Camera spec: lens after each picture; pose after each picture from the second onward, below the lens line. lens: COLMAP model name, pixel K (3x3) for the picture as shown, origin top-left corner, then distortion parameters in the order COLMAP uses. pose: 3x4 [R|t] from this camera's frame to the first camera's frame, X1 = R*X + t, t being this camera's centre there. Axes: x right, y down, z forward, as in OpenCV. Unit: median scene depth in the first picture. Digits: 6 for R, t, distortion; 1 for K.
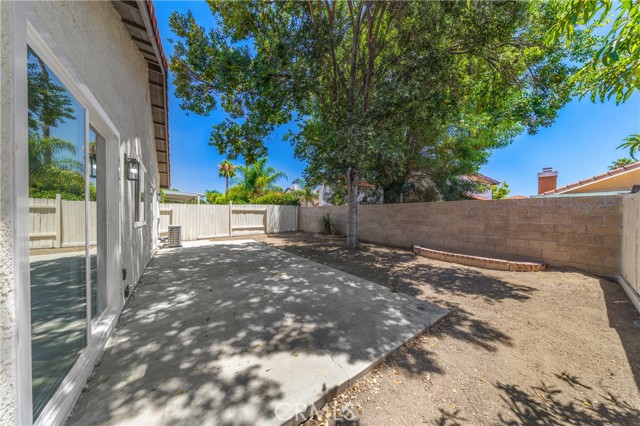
lens RADIAL K [[190.3, 0, 320.8], [0, 190.3, 214.4], [0, 0, 1]] dist [0.000865, -0.000680]
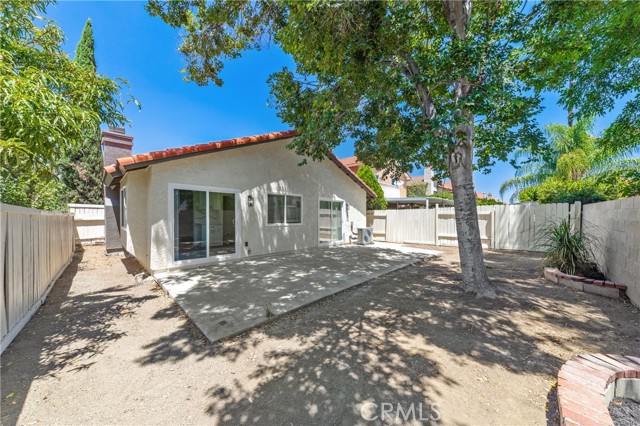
lens RADIAL K [[216.8, 0, 319.0], [0, 216.8, 217.7], [0, 0, 1]] dist [0.001172, -0.001762]
pose [[0.171699, 0.007134, -0.985124, 1.292489], [-0.006382, 0.999961, 0.006129, -0.037742], [0.985129, 0.005235, 0.171738, 0.989920]]
